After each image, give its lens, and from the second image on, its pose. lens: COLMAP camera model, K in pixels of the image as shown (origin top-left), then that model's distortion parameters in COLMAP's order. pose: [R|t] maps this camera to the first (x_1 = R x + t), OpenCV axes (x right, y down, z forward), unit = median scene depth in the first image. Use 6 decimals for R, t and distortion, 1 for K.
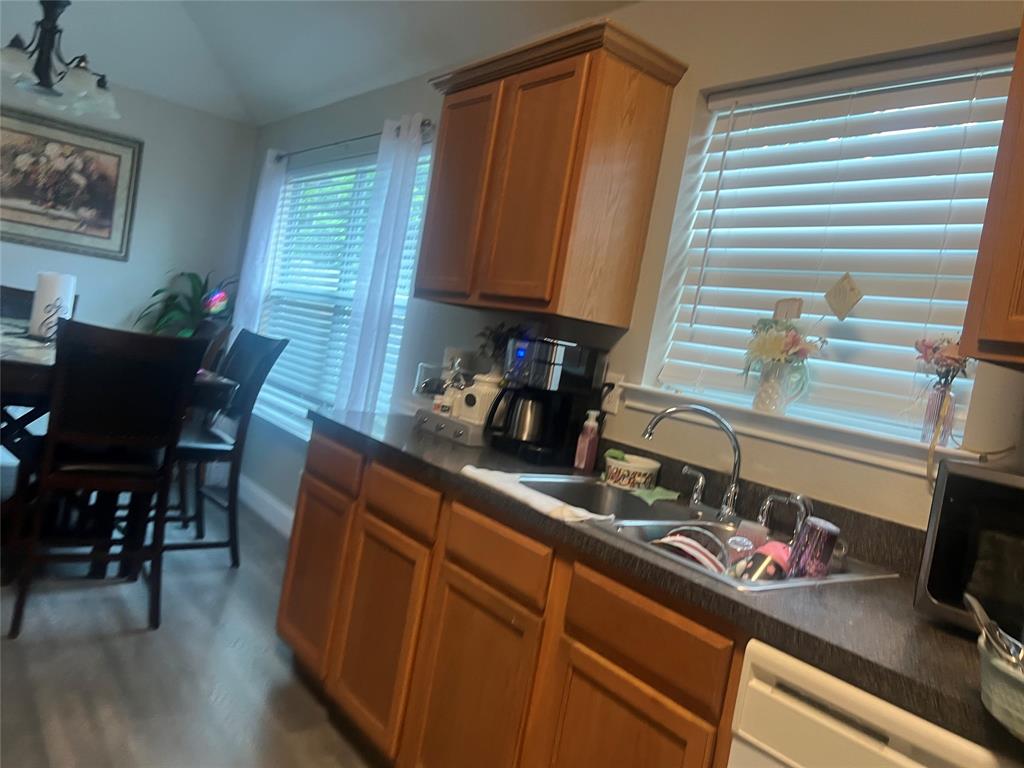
lens RADIAL K [[768.2, 0, 510.7], [0, 768.2, 374.1], [0, 0, 1]] dist [0.049409, -0.051086]
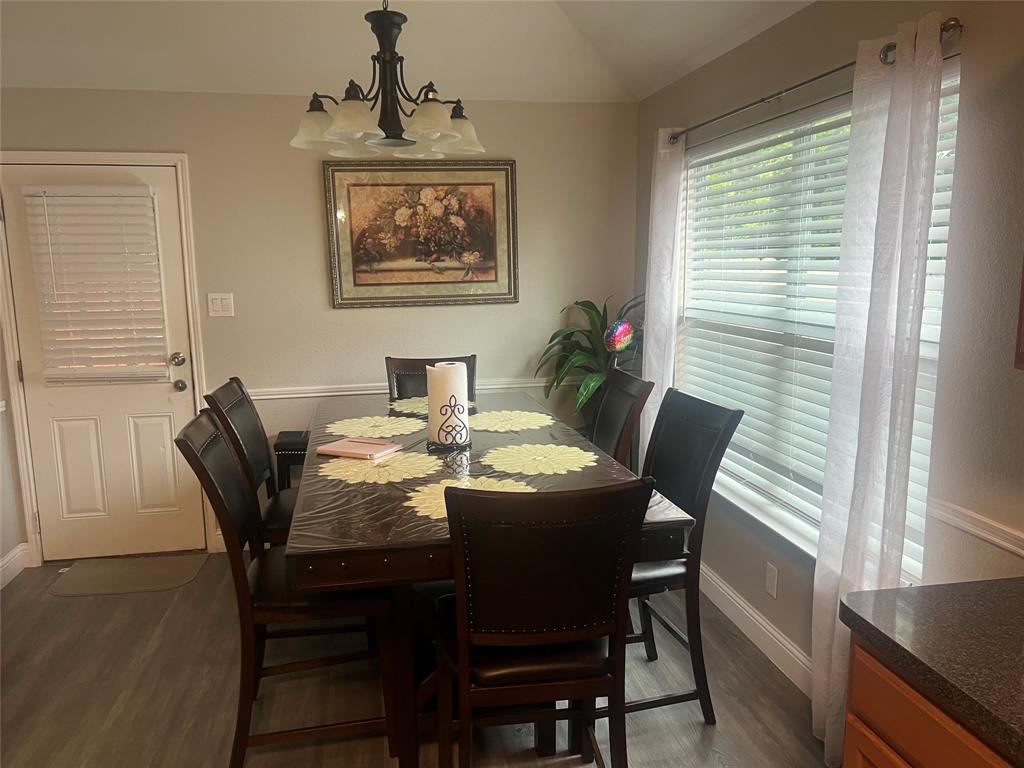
lens RADIAL K [[768.2, 0, 516.6], [0, 768.2, 387.6], [0, 0, 1]] dist [0.049409, -0.051086]
pose [[0.879670, -0.106398, -0.463530, -0.222580], [0.145871, 0.988038, 0.050035, -0.198191], [0.452661, -0.111630, 0.884668, 0.473047]]
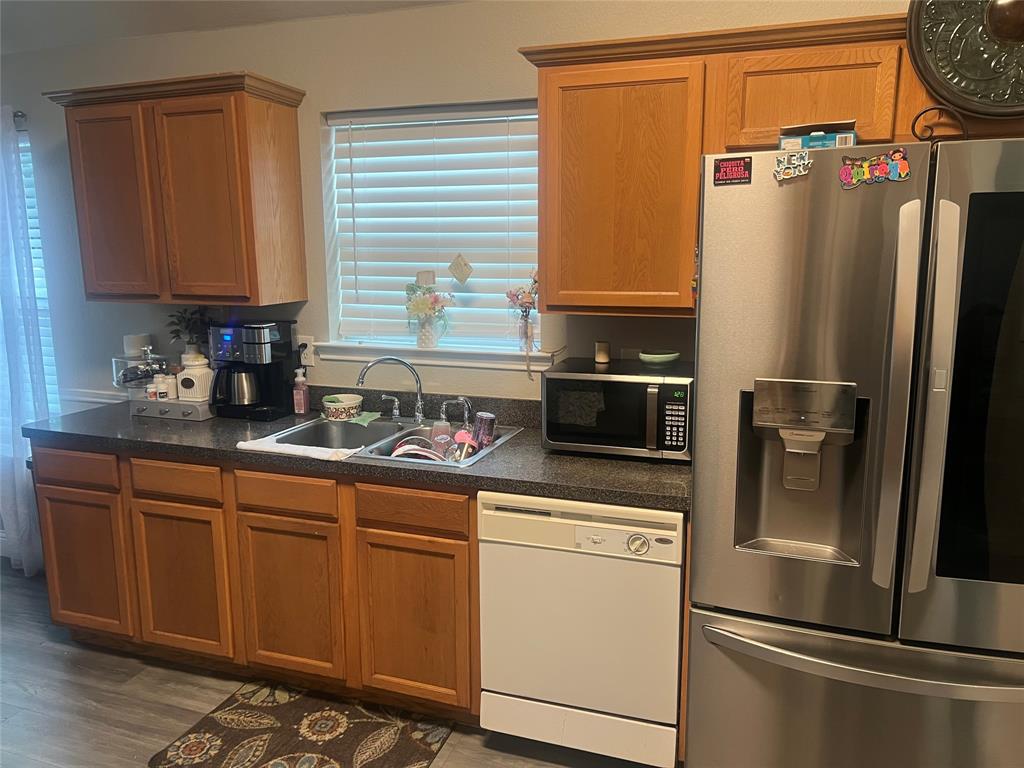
lens RADIAL K [[768.2, 0, 514.2], [0, 768.2, 380.6], [0, 0, 1]] dist [0.049409, -0.051086]
pose [[0.824971, -0.267776, 0.497714, -0.250429], [0.171002, 0.957622, 0.231773, -0.175773], [-0.538685, -0.106096, 0.835801, -0.306878]]
